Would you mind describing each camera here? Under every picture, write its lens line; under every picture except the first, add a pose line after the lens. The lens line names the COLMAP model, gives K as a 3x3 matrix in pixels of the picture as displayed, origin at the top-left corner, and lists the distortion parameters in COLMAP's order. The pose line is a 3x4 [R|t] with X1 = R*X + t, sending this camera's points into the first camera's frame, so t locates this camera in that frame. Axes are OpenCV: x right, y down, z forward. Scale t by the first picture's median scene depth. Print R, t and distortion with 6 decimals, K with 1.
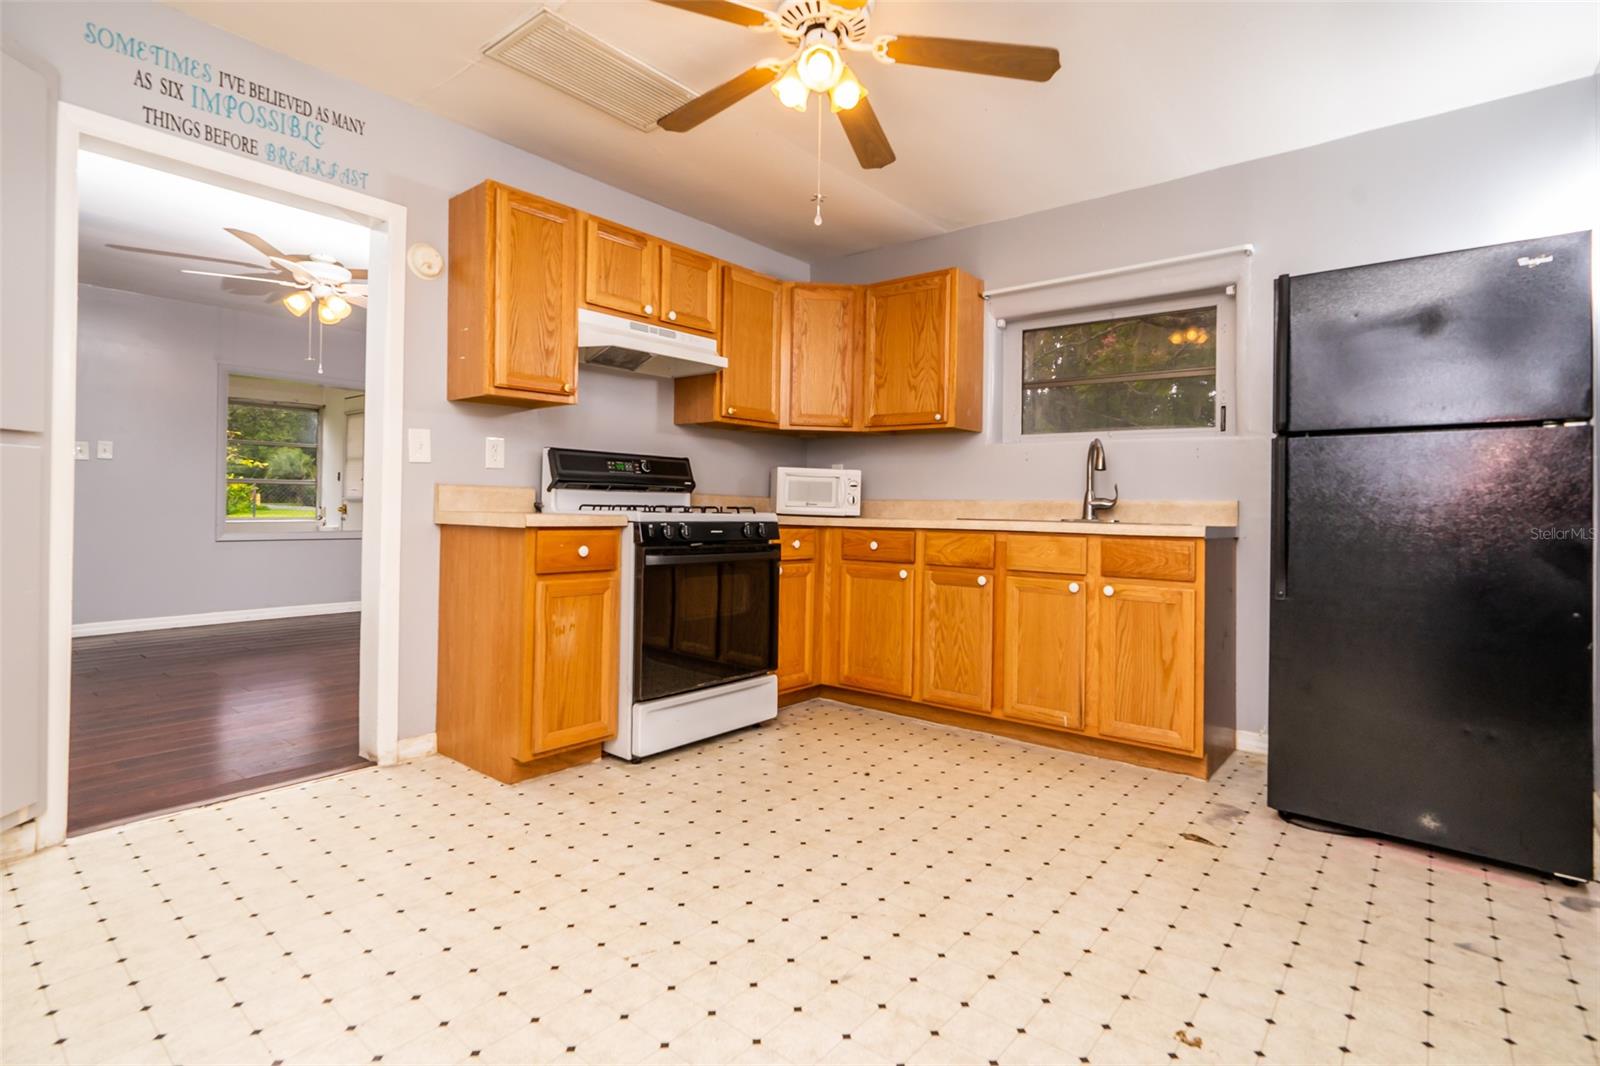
lens RADIAL K [[750.8, 0, 803.3], [0, 750.8, 491.6], [0, 0, 1]] dist [0.000462, 0.000330]
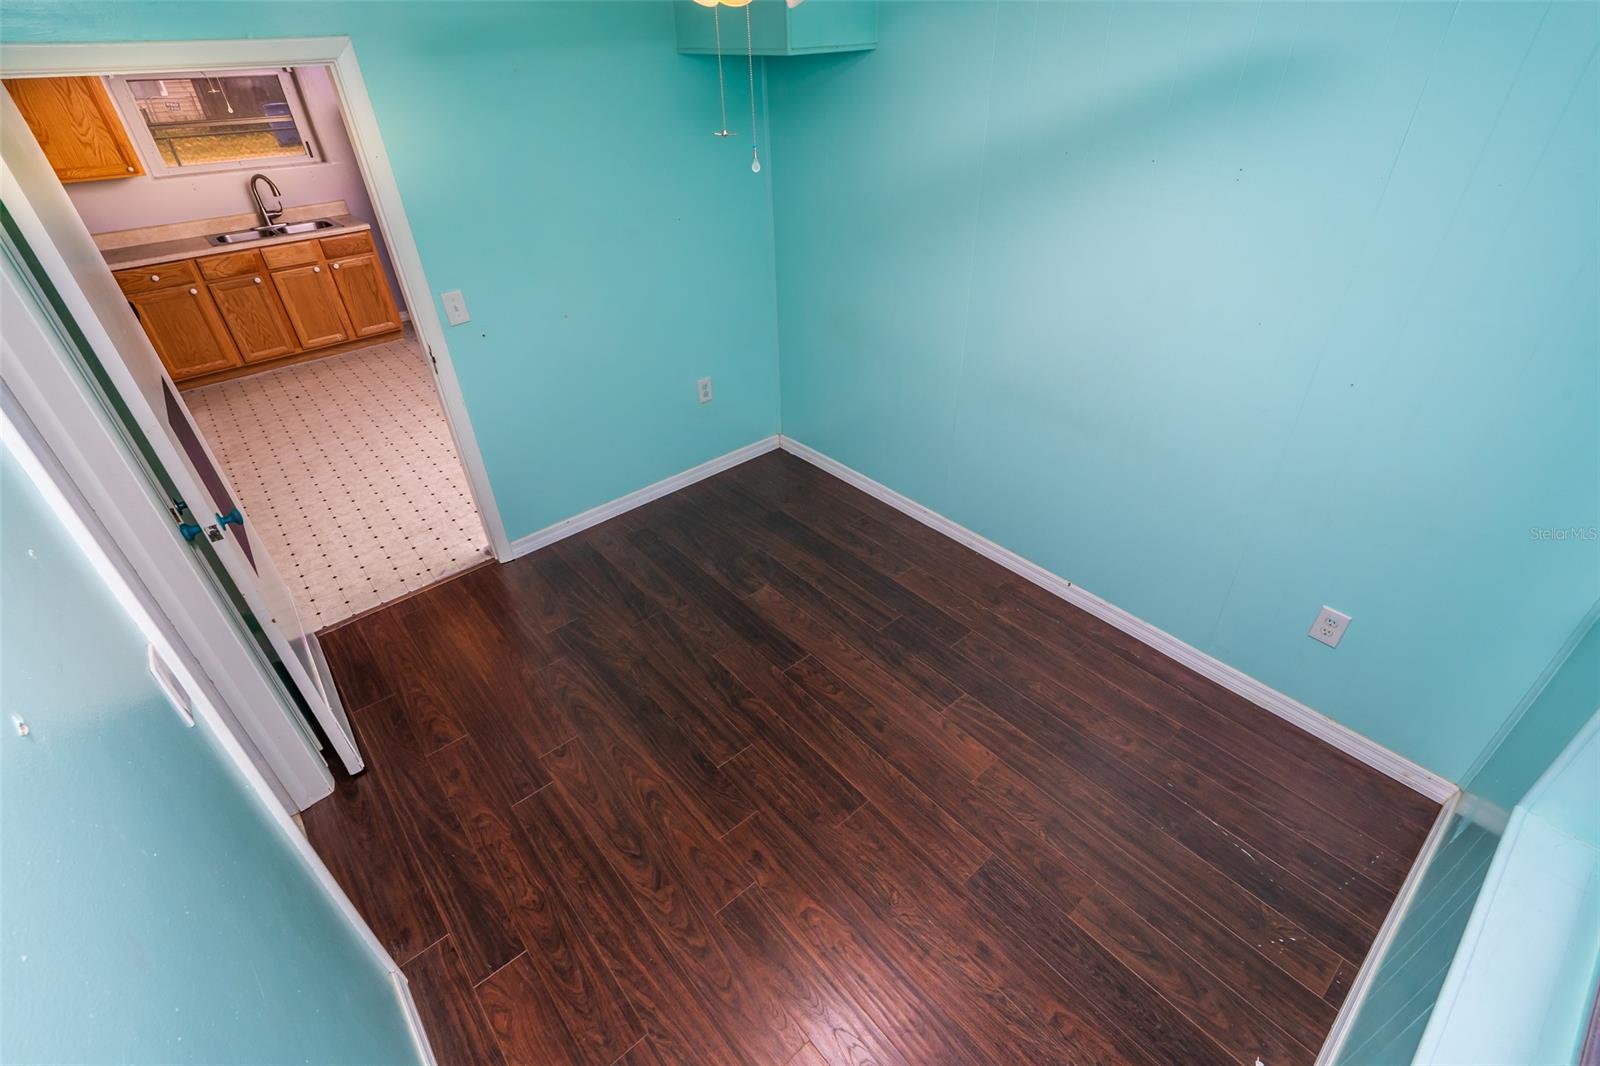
lens RADIAL K [[734.6, 0, 836.5], [0, 734.6, 532.0], [0, 0, 1]] dist [-0.000282, -0.000053]
pose [[0.137348, -0.572793, 0.808111, -1.447353], [0.002938, 0.816075, 0.577939, -0.431943], [-0.990518, -0.077005, 0.113769, -0.625916]]
